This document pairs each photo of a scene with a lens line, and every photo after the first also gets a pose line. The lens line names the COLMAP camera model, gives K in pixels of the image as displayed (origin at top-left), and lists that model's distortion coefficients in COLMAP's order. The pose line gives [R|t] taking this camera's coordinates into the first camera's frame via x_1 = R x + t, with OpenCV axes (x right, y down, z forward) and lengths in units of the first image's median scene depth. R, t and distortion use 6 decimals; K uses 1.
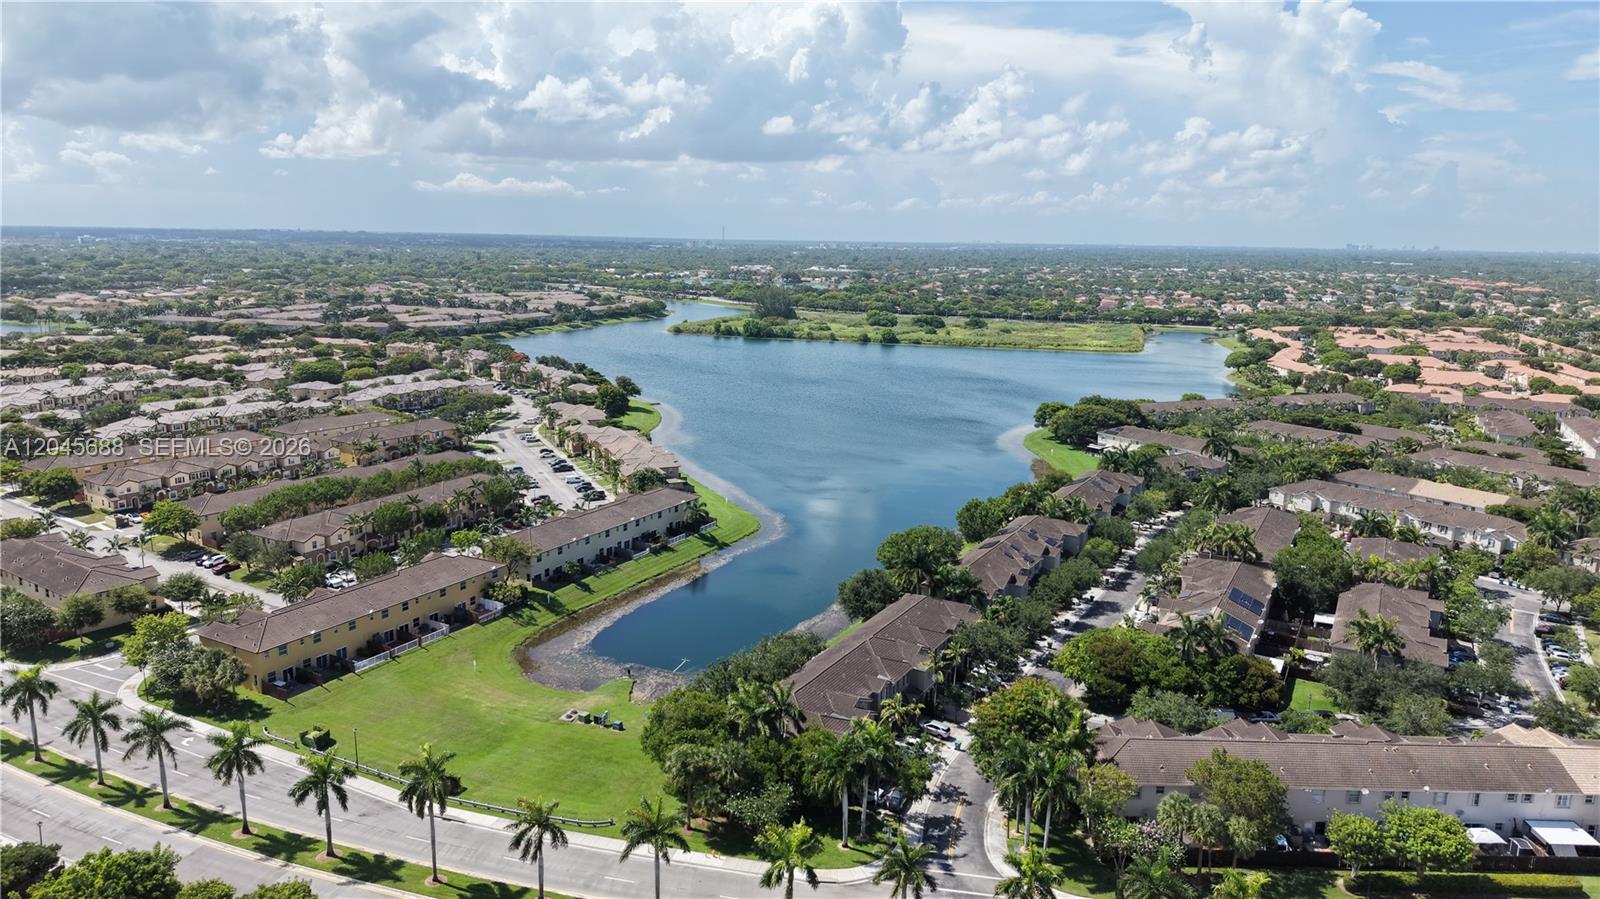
lens RADIAL K [[1060.0, 0, 800.0], [0, 1060.0, 449.5], [0, 0, 1]] dist [0.059855, -0.094354]
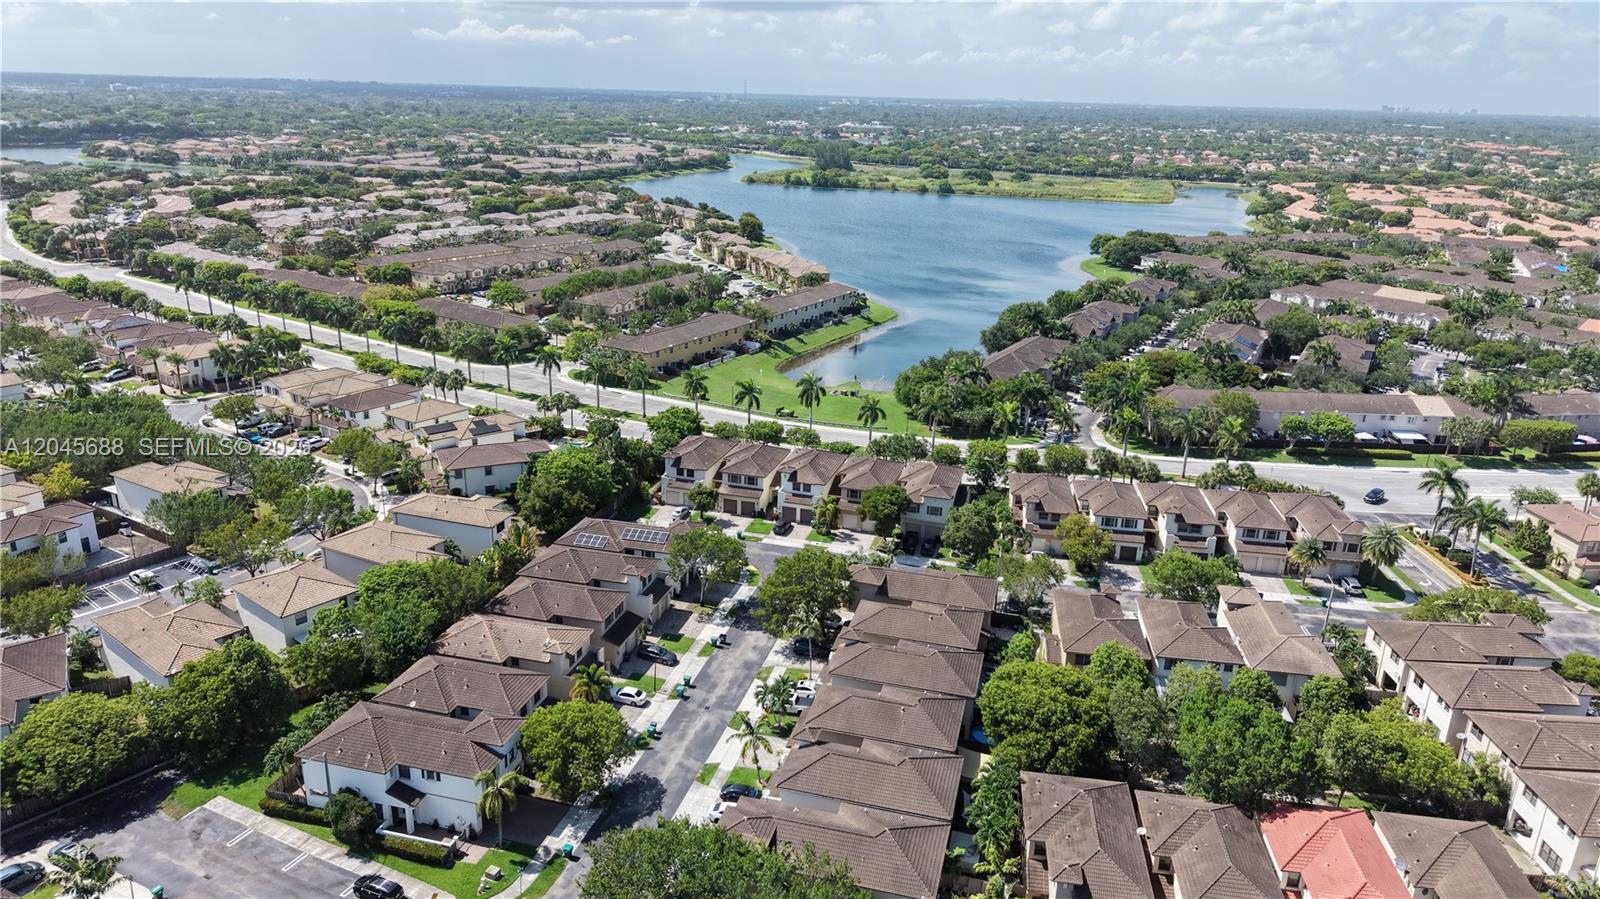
lens RADIAL K [[1055.9, 0, 800.0], [0, 1055.9, 449.5], [0, 0, 1]] dist [0.042135, -0.055204]
pose [[0.999840, 0.014219, -0.010870, -0.054736], [-0.012715, 0.991727, 0.127731, 0.027350], [0.012596, -0.127572, 0.991749, -0.144123]]
